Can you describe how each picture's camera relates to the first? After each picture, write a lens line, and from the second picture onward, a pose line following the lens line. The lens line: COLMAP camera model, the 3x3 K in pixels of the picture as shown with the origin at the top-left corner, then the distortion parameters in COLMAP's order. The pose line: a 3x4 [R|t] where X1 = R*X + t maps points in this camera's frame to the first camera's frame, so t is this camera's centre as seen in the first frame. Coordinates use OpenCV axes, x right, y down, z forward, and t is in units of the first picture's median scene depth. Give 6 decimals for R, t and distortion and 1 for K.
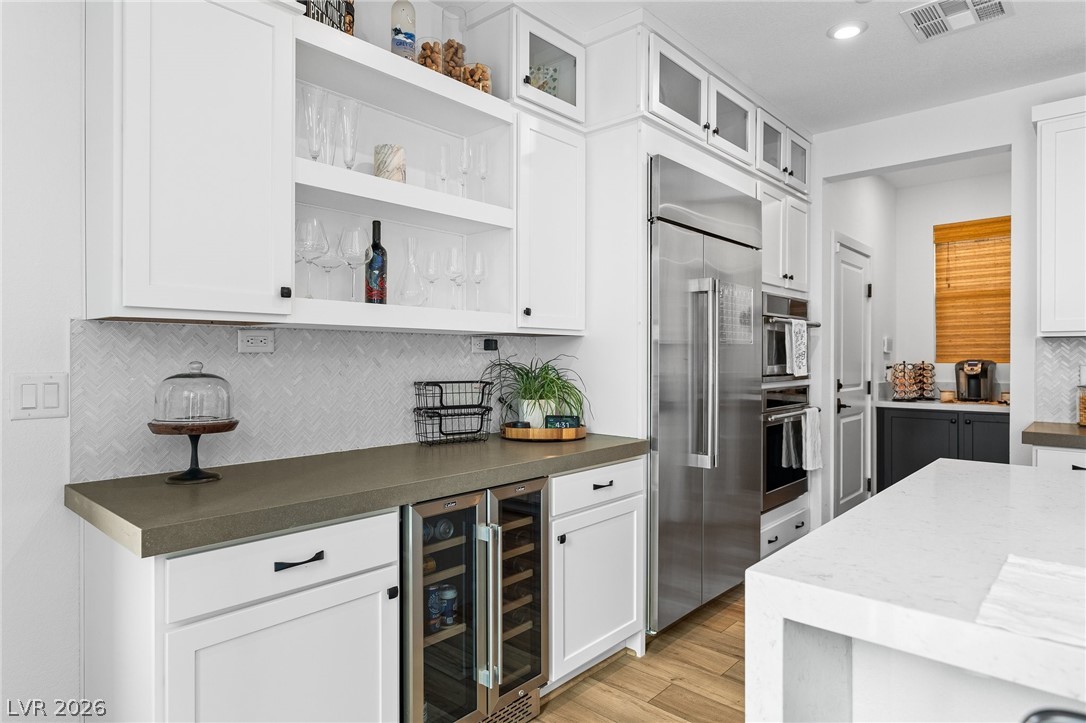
lens RADIAL K [[630.9, 0, 540.9], [0, 630.9, 355.9], [0, 0, 1]] dist [-0.002404, -0.001090]
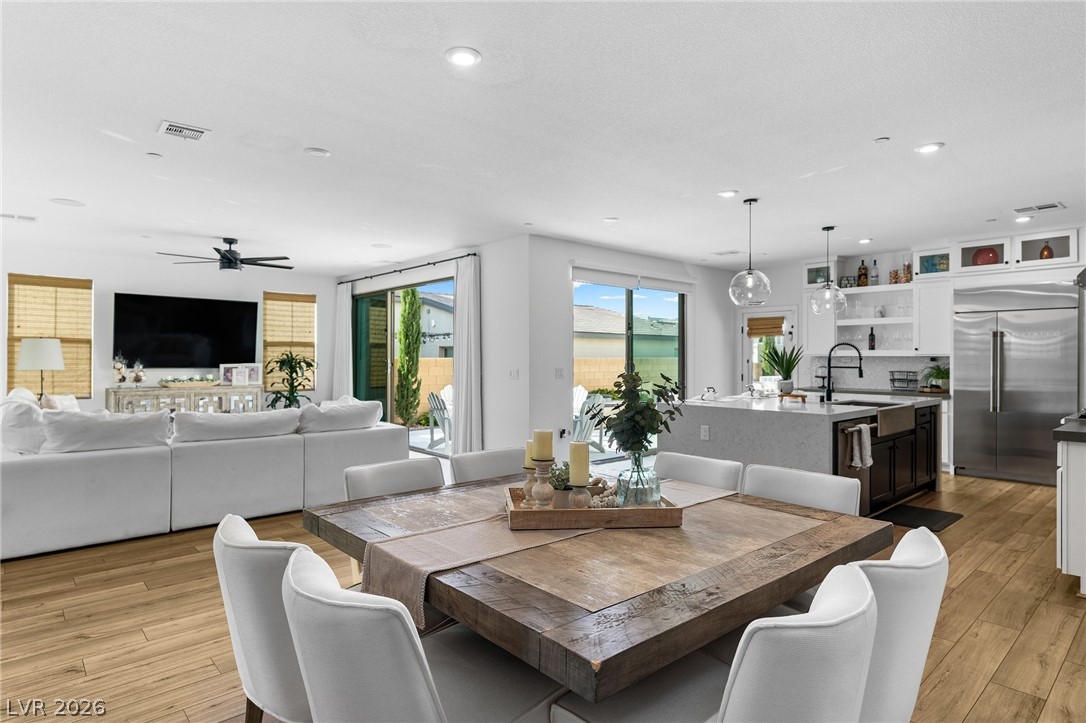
lens RADIAL K [[592.5, 0, 536.6], [0, 592.5, 357.7], [0, 0, 1]] dist [0.000245, 0.001707]
pose [[-0.101249, -0.004629, -0.994850, 2.315929], [-0.002331, 0.999988, -0.004416, -0.009375], [0.994858, 0.001872, -0.101258, -0.418829]]
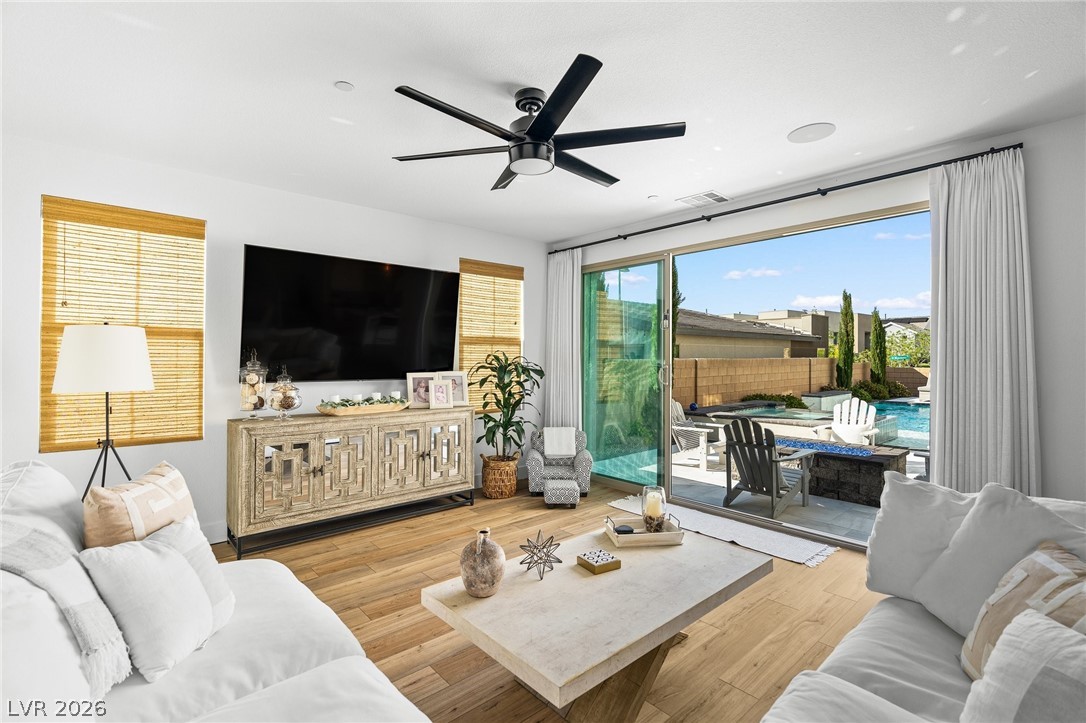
lens RADIAL K [[495.4, 0, 541.5], [0, 495.4, 354.3], [0, 0, 1]] dist [-0.008701, 0.003128]
pose [[-0.105190, -0.009451, -0.994407, 1.122236], [-0.000950, 0.999955, -0.009403, -0.027638], [0.994452, -0.000045, -0.105194, -1.590018]]
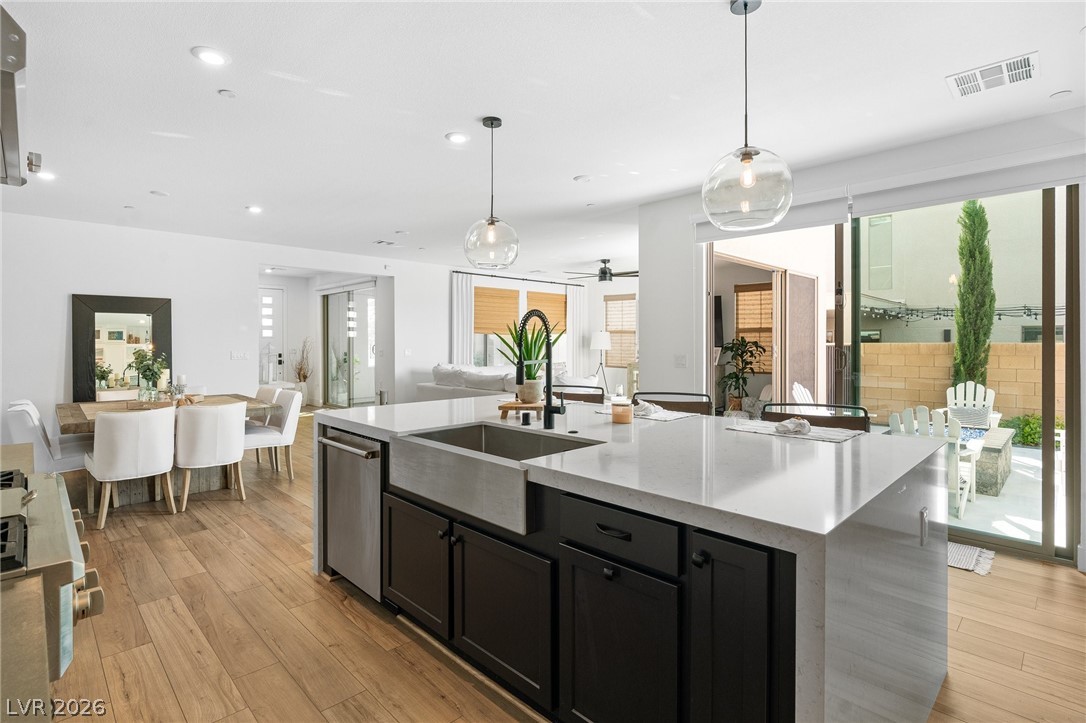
lens RADIAL K [[529.7, 0, 533.0], [0, 529.7, 342.2], [0, 0, 1]] dist [0.000462, 0.000670]
pose [[-0.997993, -0.004277, 0.063182, 0.559416], [-0.004225, 0.999991, 0.000959, -0.019587], [-0.063186, 0.000691, -0.998002, 0.972602]]
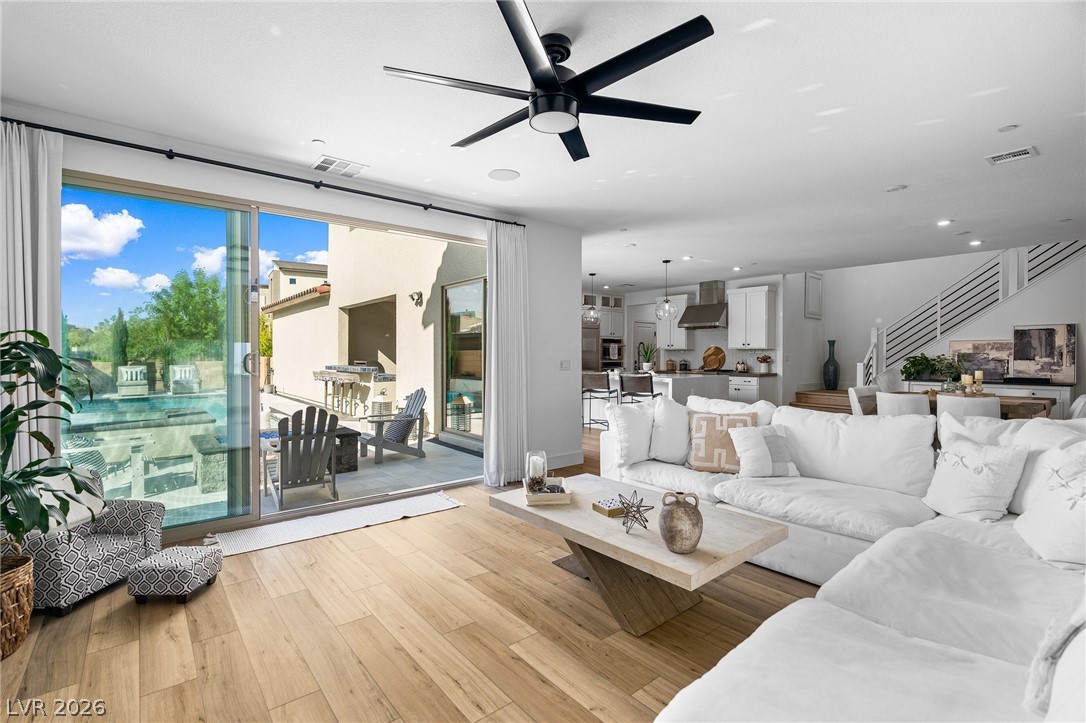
lens RADIAL K [[495.4, 0, 534.4], [0, 495.4, 356.1], [0, 0, 1]] dist [-0.008701, 0.003128]
pose [[0.989449, -0.001007, -0.144880, 0.412276], [0.001581, 0.999991, 0.003846, 0.002134], [0.144875, -0.004034, 0.989442, -2.414502]]
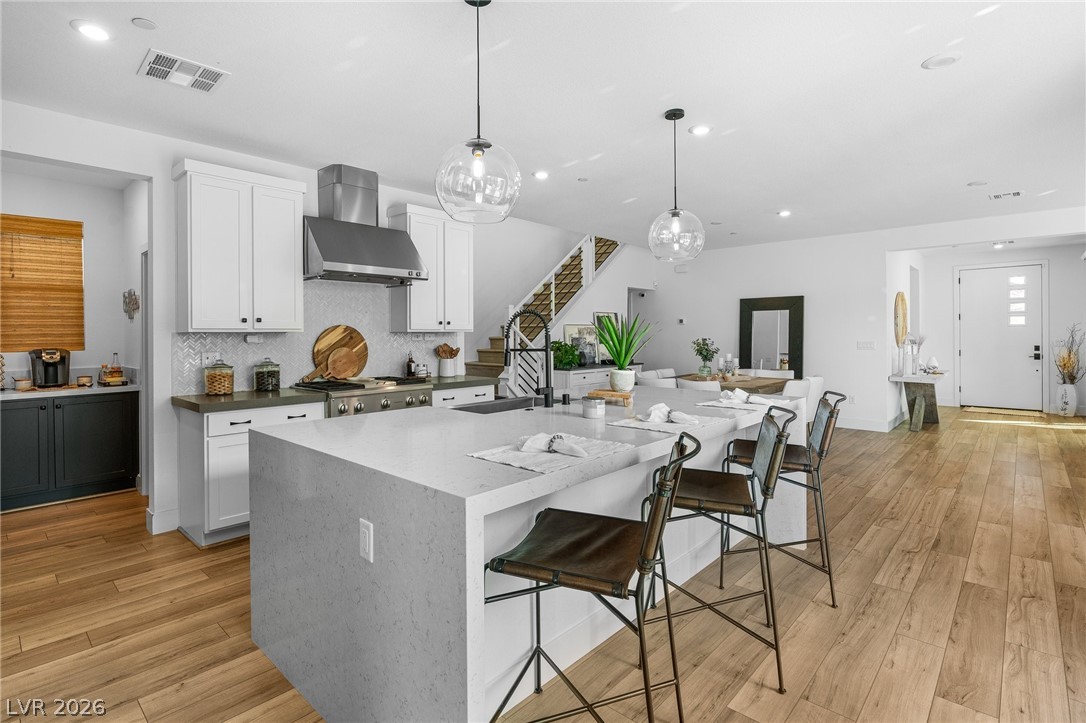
lens RADIAL K [[529.7, 0, 531.9], [0, 529.7, 338.0], [0, 0, 1]] dist [0.000462, 0.000670]
pose [[0.007421, -0.009698, 0.999925, -0.307354], [0.007257, 0.999927, 0.009645, -0.021337], [-0.999946, 0.007185, 0.007491, 0.245561]]
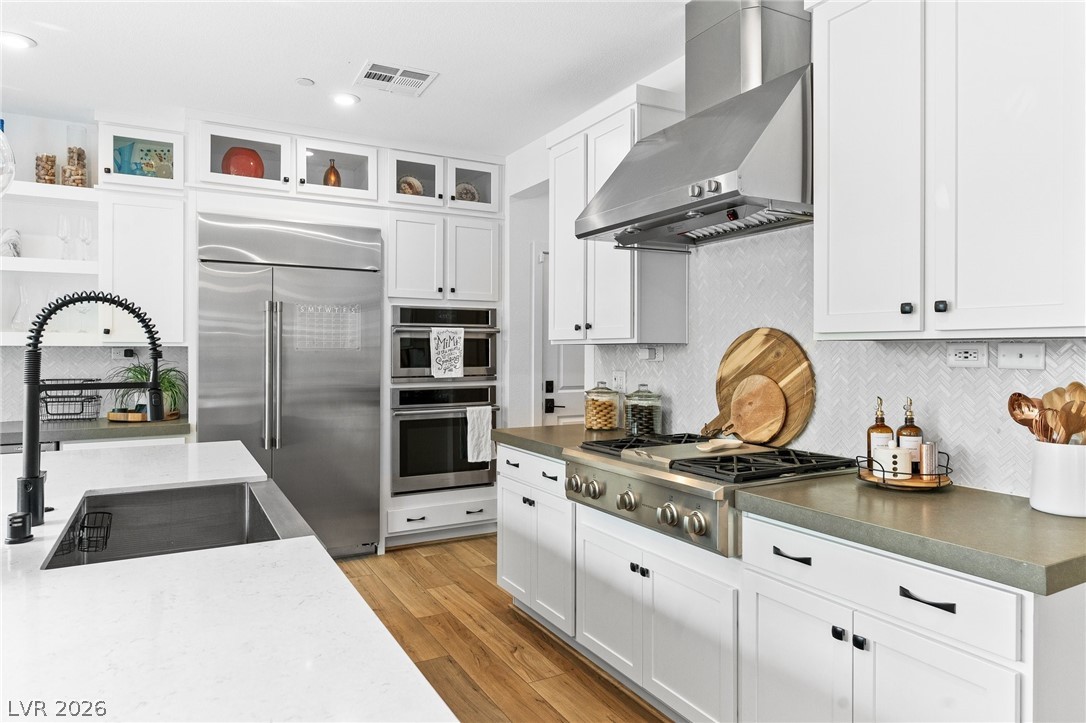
lens RADIAL K [[668.0, 0, 535.7], [0, 668.0, 348.7], [0, 0, 1]] dist [-0.005036, 0.005371]
pose [[0.947804, -0.004147, -0.318826, 1.061198], [0.003046, 0.999988, -0.003951, -0.016763], [0.318838, 0.002774, 0.947805, -0.101581]]
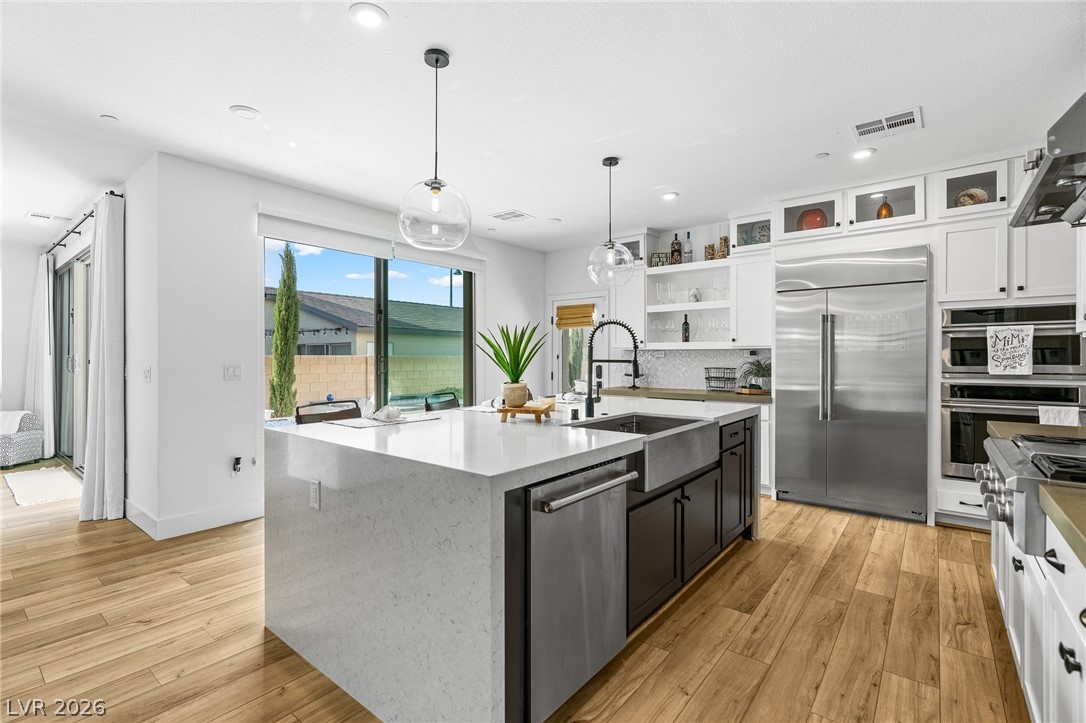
lens RADIAL K [[495.4, 0, 535.4], [0, 495.4, 357.4], [0, 0, 1]] dist [-0.008701, 0.003128]
pose [[0.058914, -0.005502, -0.998248, 1.420165], [-0.000271, 0.999985, -0.005528, 0.005976], [0.998263, 0.000596, 0.058912, 0.084957]]
